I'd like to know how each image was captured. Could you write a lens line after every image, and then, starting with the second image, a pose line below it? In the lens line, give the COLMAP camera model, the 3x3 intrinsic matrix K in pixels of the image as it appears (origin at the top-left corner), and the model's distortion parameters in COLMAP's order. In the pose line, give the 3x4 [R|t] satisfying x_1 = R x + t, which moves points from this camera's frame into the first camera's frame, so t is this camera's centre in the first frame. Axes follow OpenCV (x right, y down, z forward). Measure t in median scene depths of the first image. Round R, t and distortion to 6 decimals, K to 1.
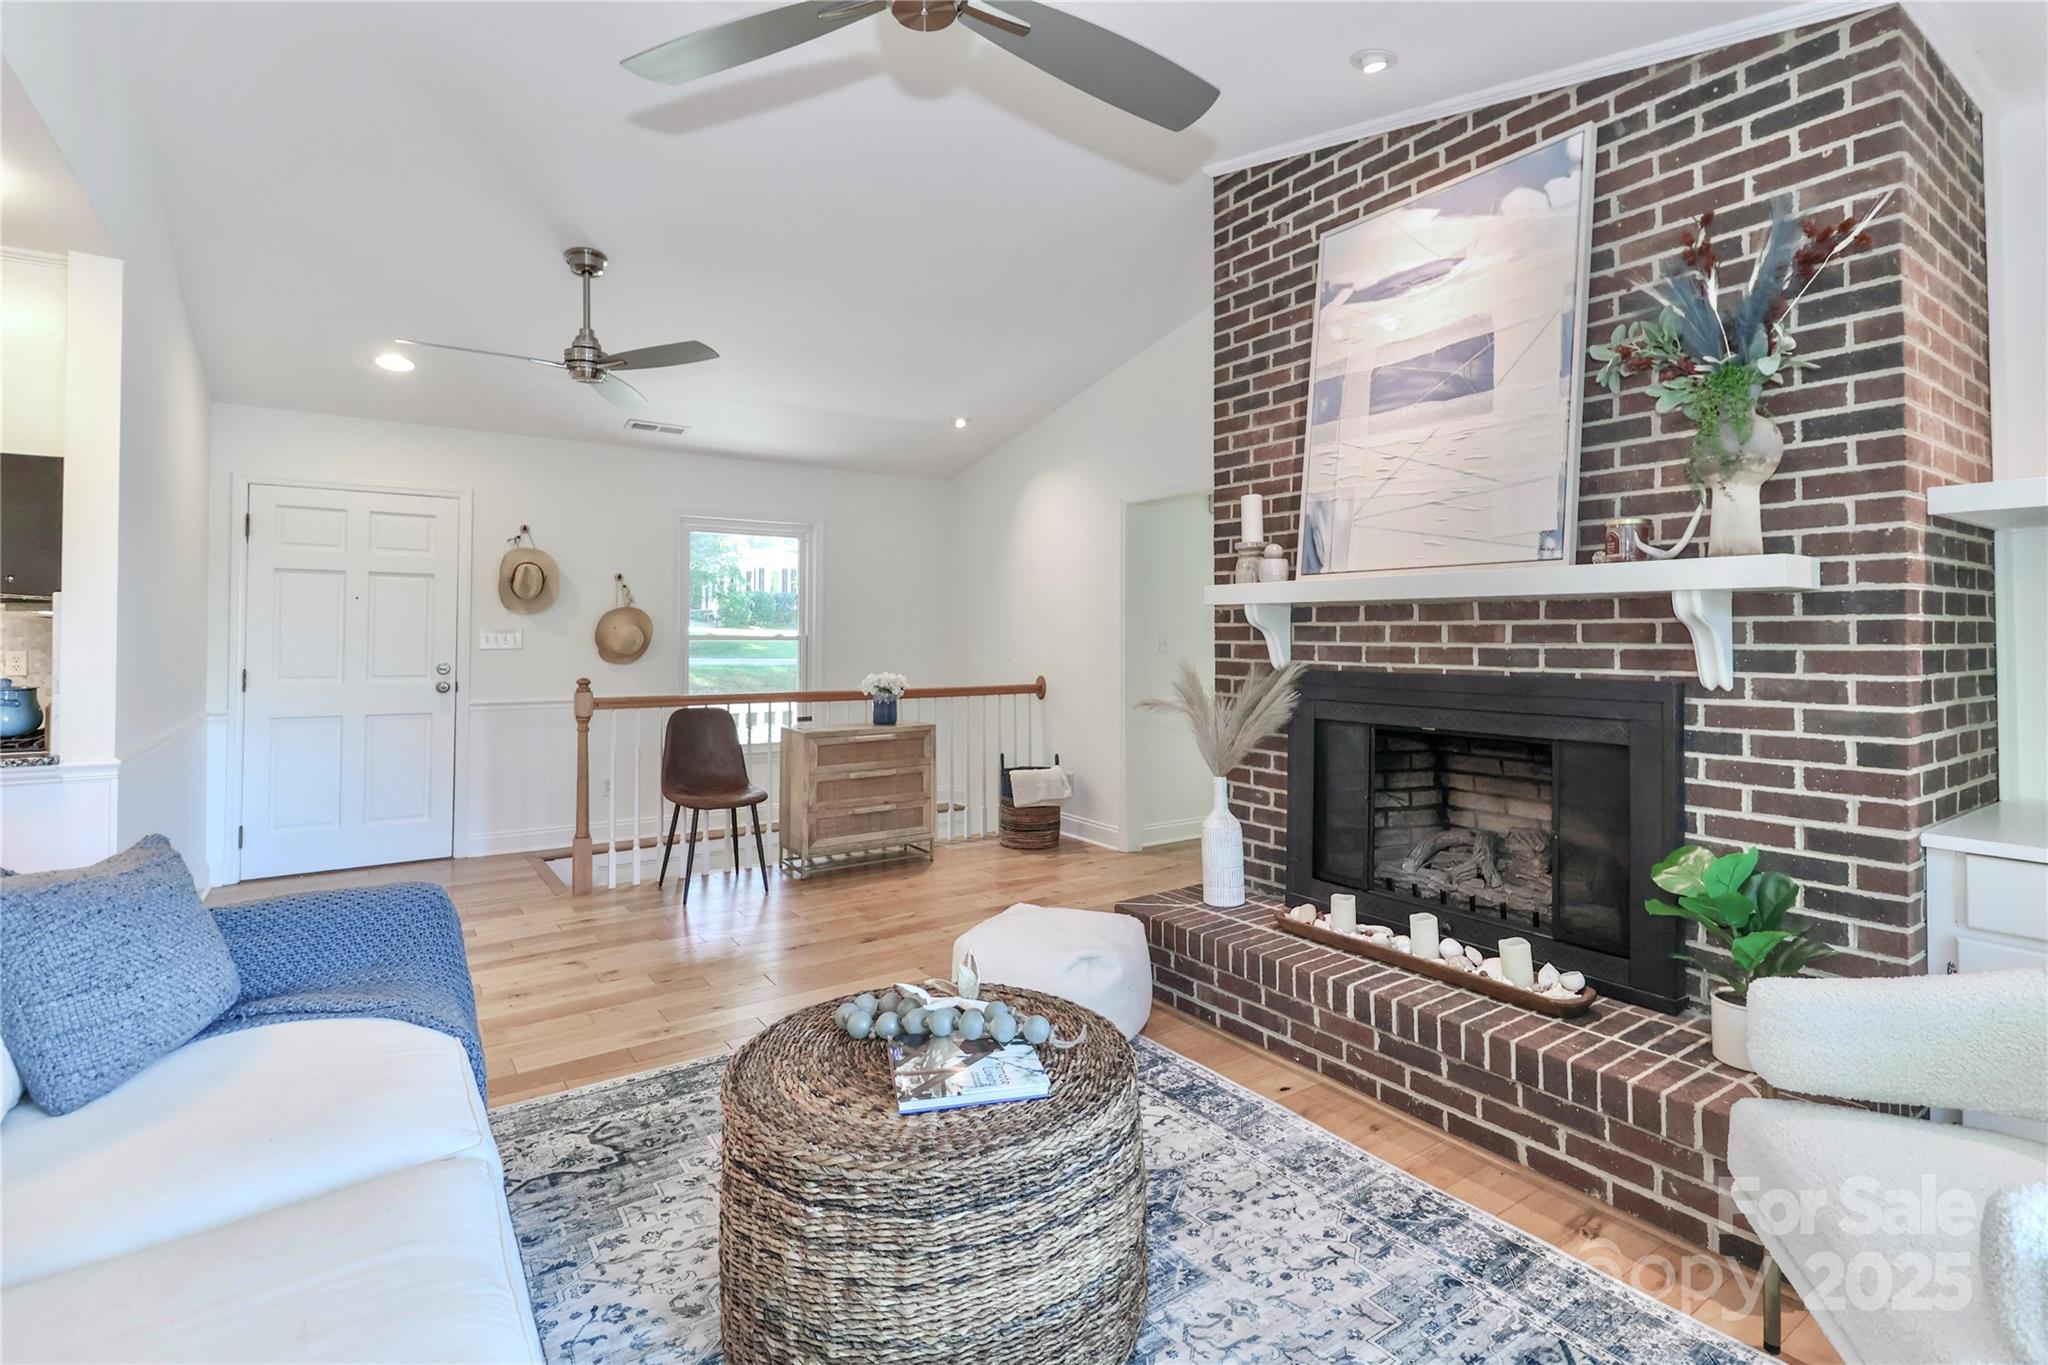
lens RADIAL K [[950.9, 0, 1033.7], [0, 950.9, 620.6], [0, 0, 1]] dist [0.005823, -0.000191]
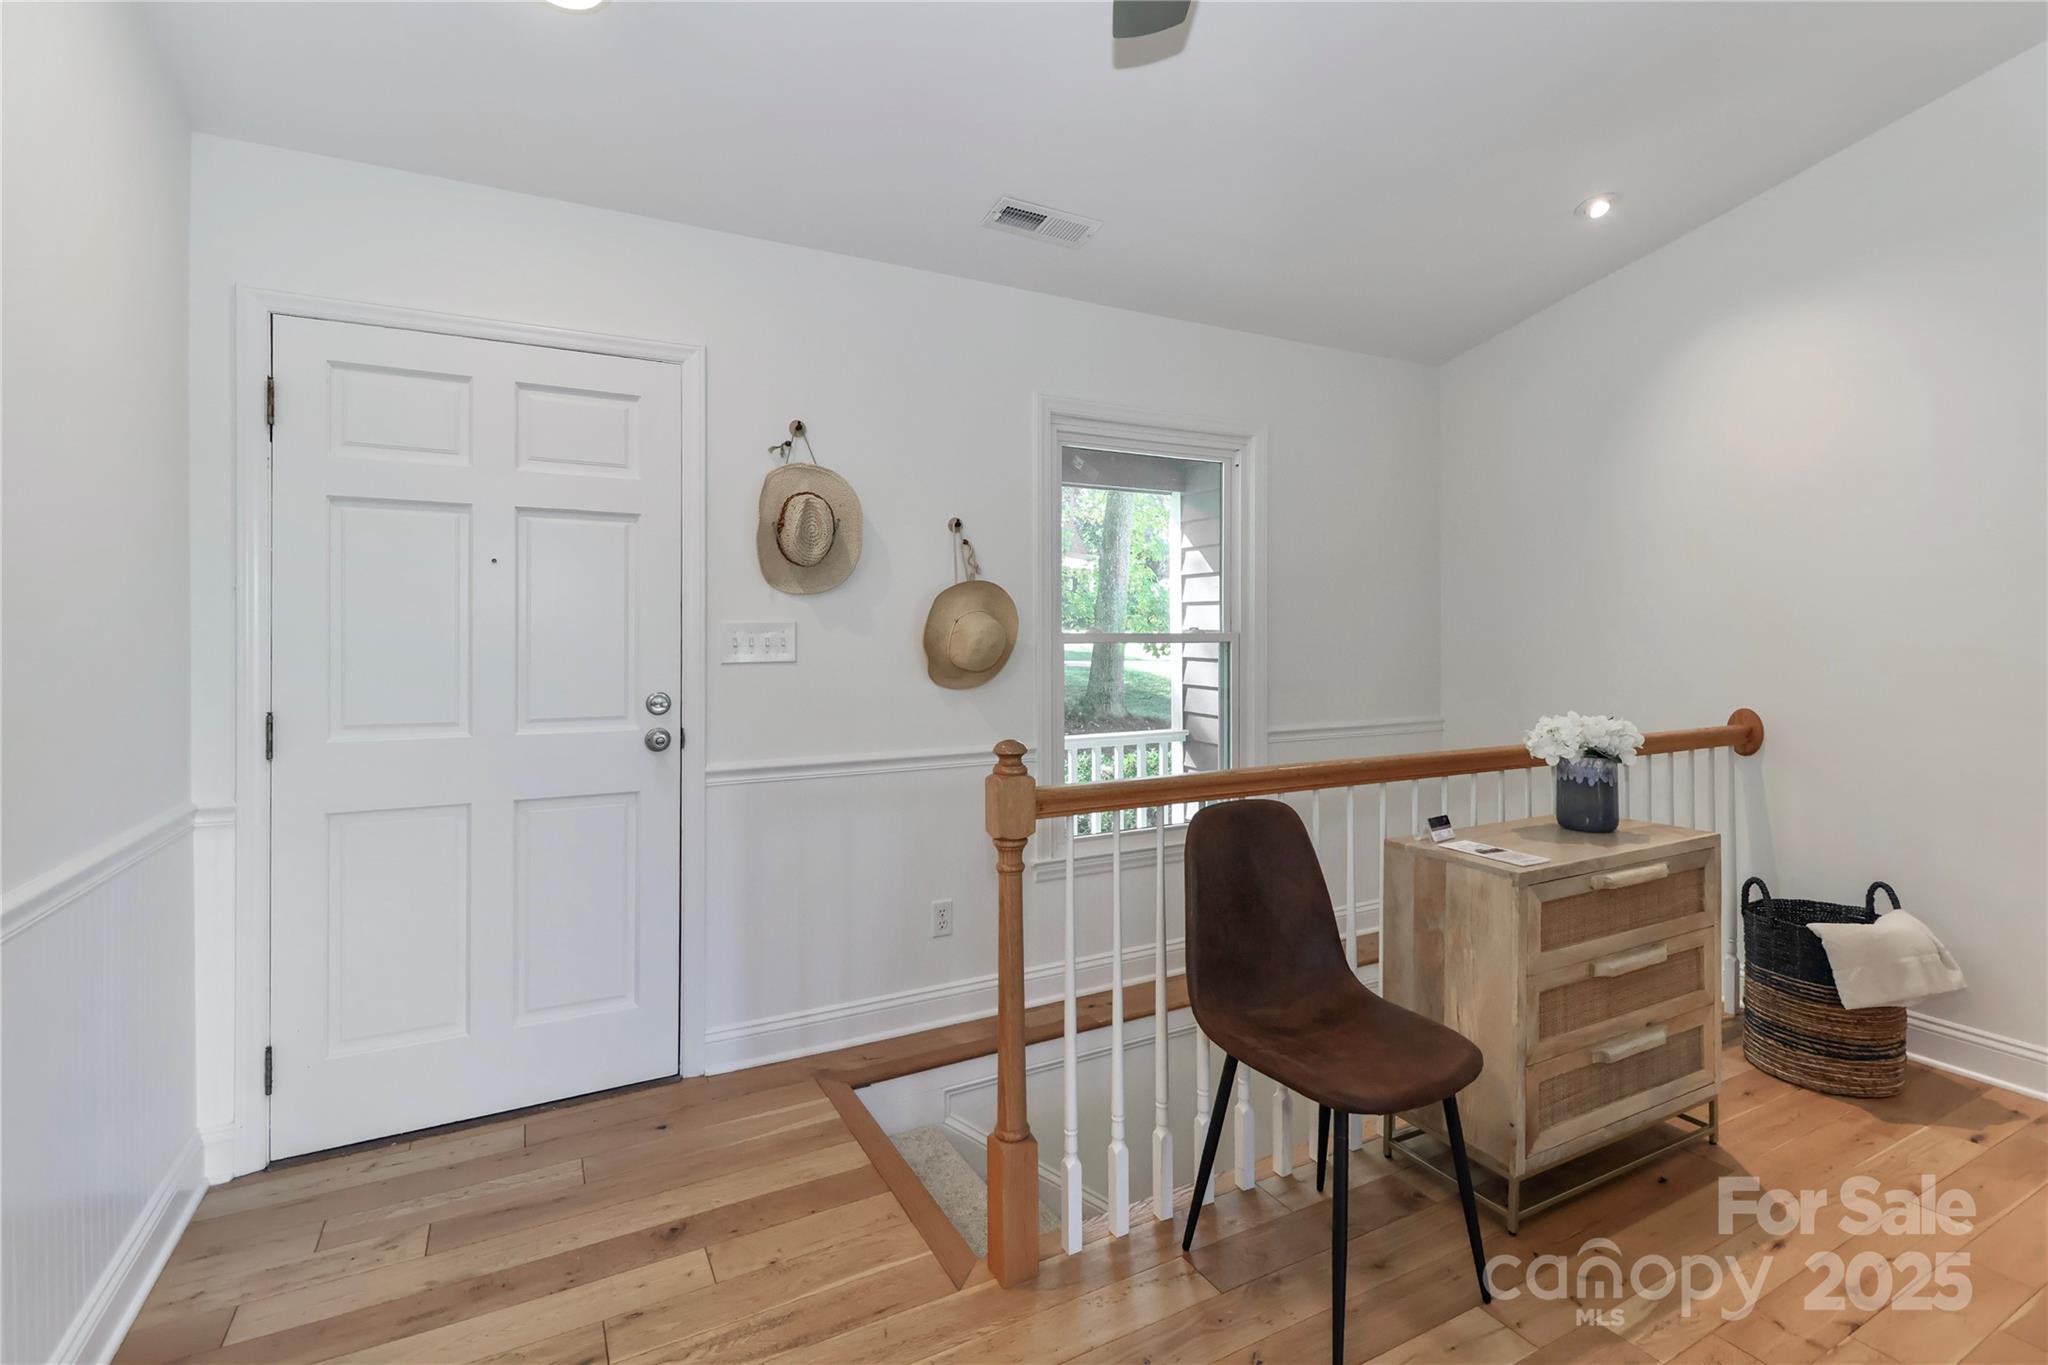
lens RADIAL K [[950.9, 0, 1031.0], [0, 950.9, 636.6], [0, 0, 1]] dist [0.005823, -0.000191]
pose [[0.992316, -0.006401, -0.123562, -0.365515], [0.008246, 0.999862, 0.014425, 0.009796], [0.123453, -0.015333, 0.992232, 0.532736]]
